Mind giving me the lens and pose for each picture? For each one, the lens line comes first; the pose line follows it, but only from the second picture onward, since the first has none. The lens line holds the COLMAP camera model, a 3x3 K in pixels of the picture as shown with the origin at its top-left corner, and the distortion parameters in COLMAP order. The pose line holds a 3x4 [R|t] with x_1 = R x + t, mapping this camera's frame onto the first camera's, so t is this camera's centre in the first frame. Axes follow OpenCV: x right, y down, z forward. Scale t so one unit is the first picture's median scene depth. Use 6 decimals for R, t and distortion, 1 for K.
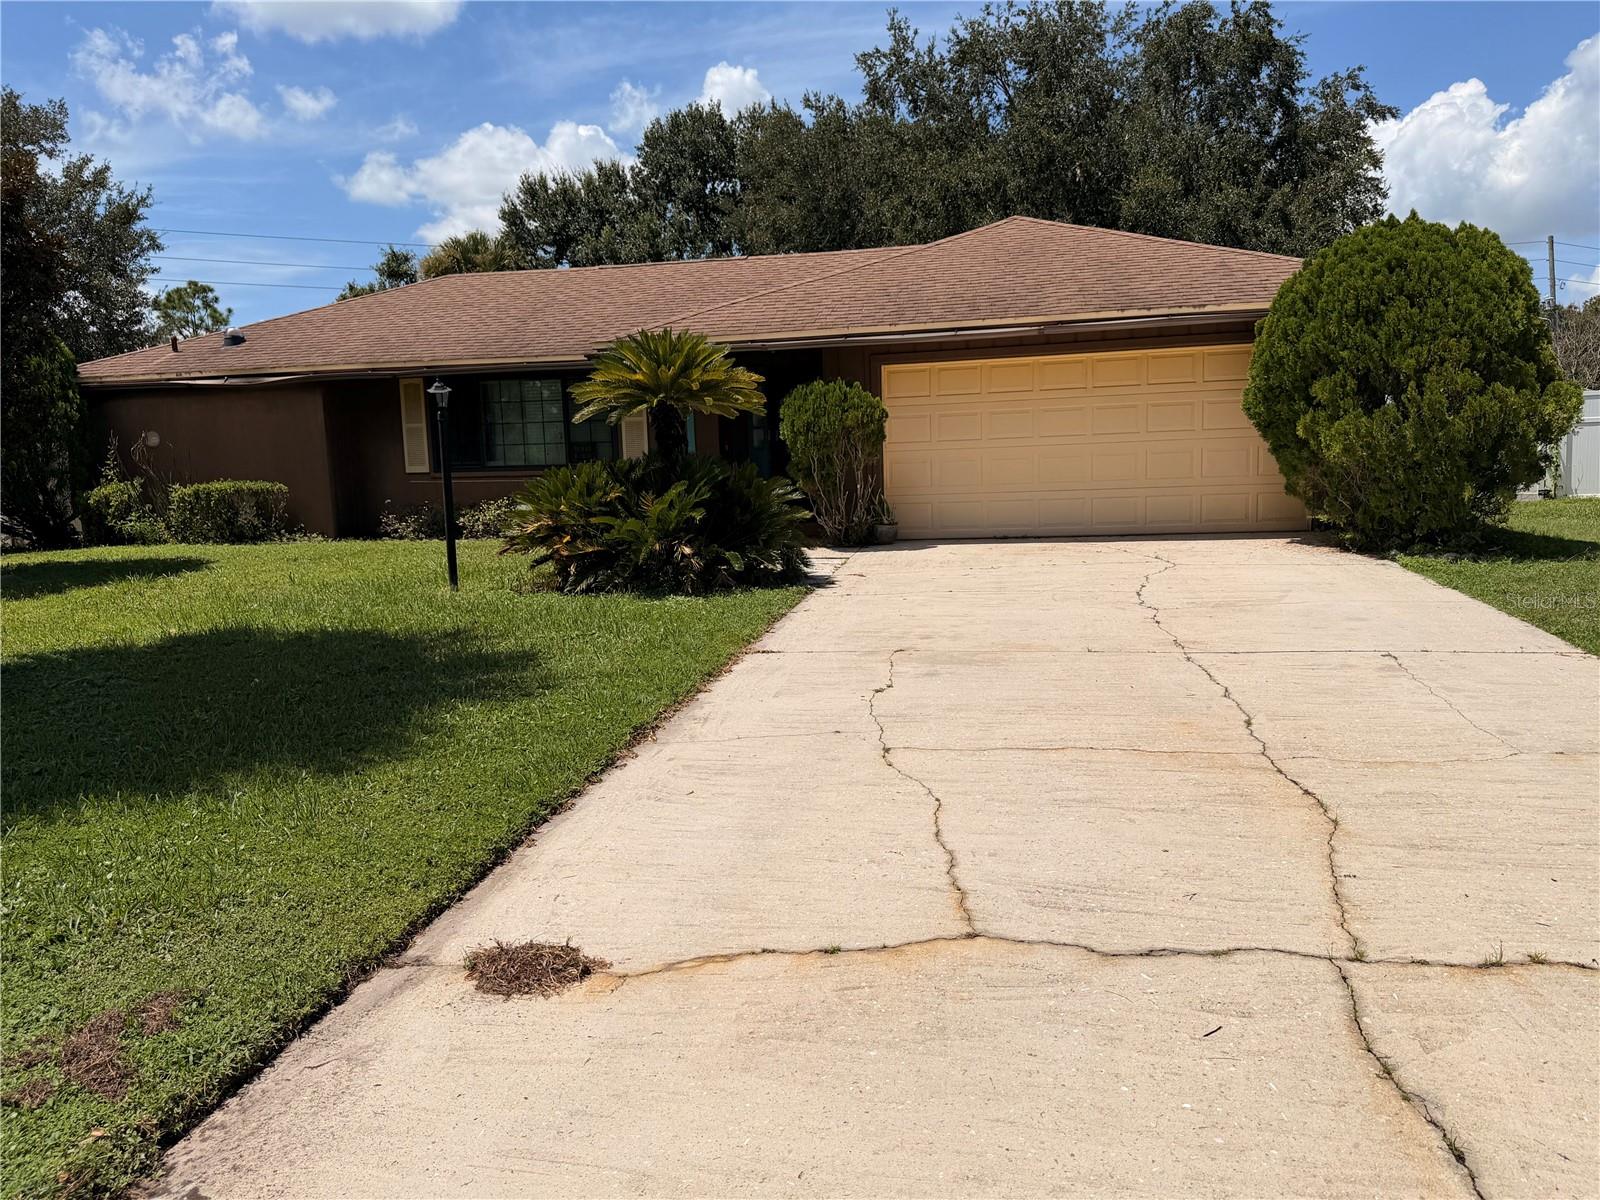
lens RADIAL K [[1166.5, 0, 806.1], [0, 1166.5, 602.8], [0, 0, 1]] dist [0.030444, -0.043436]
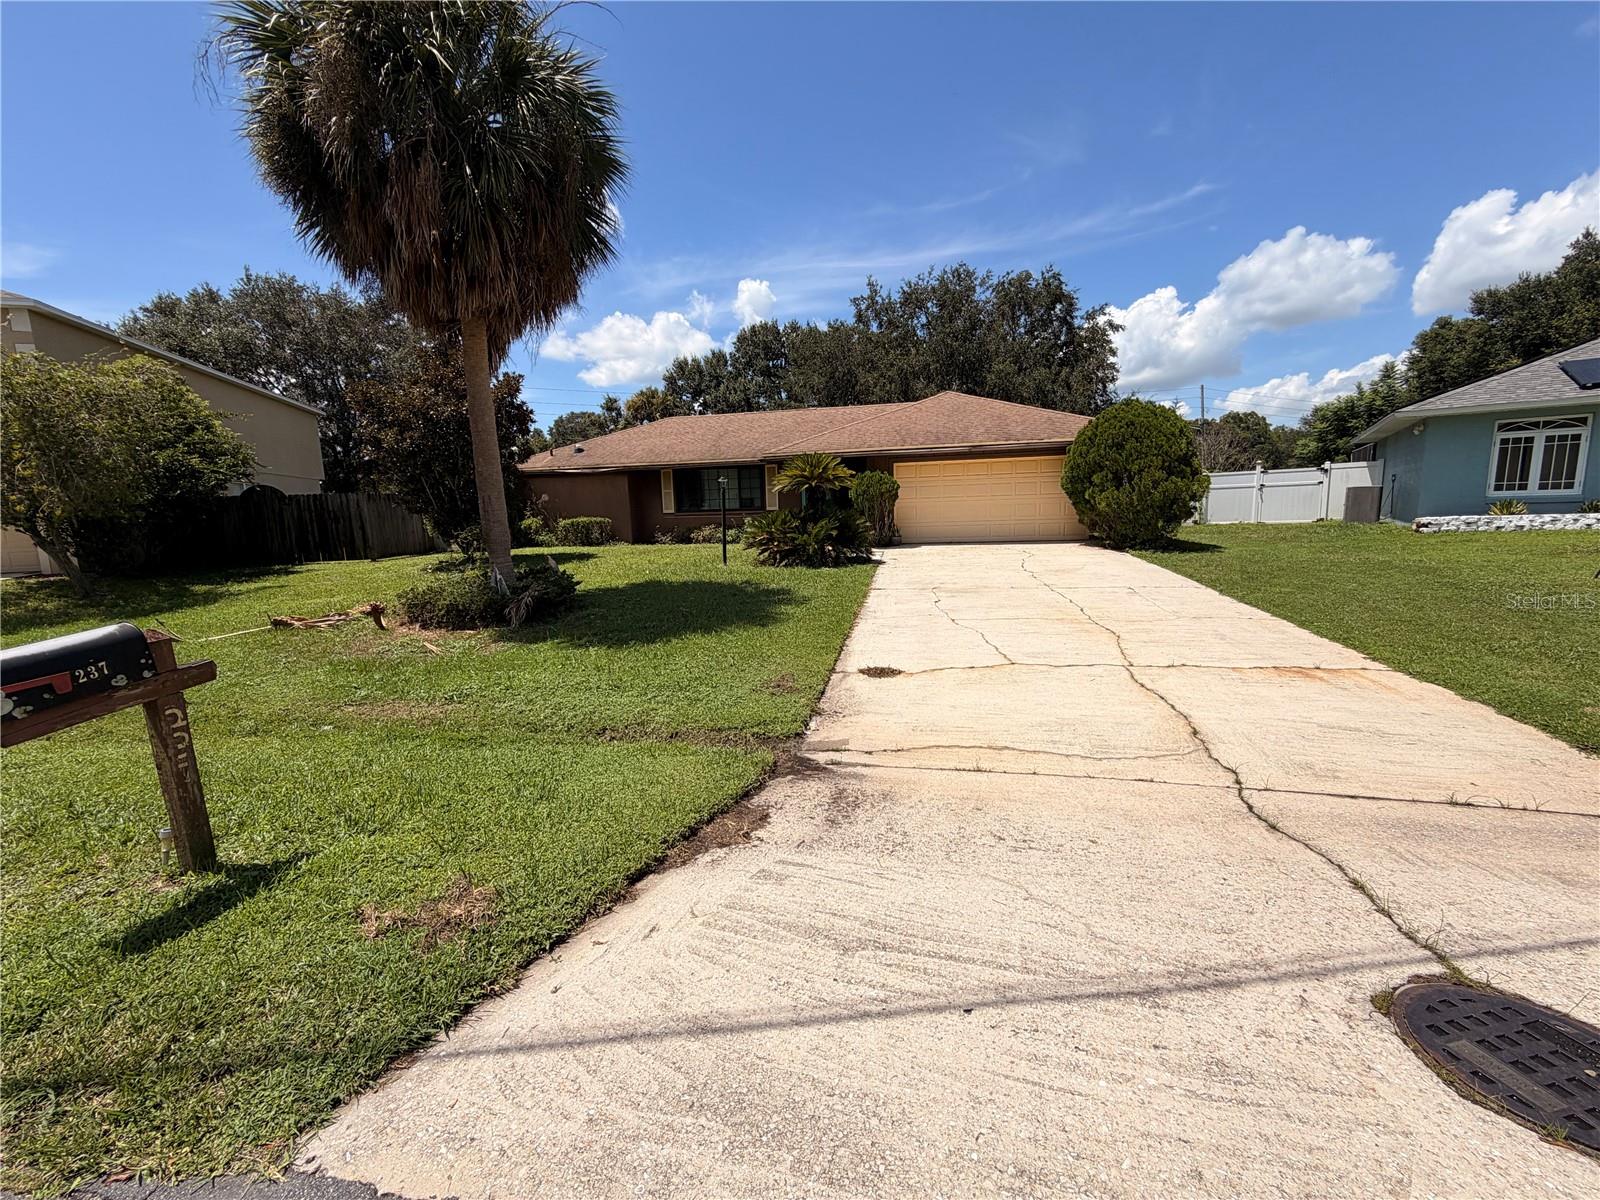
lens RADIAL K [[635.3, 0, 792.5], [0, 635.3, 598.8], [0, 0, 1]] dist [-0.003815, 0.001049]
pose [[0.999993, -0.000185, -0.003619, -0.126717], [0.000298, 0.999512, 0.031228, 0.012692], [0.003611, -0.031229, 0.999506, -0.209901]]
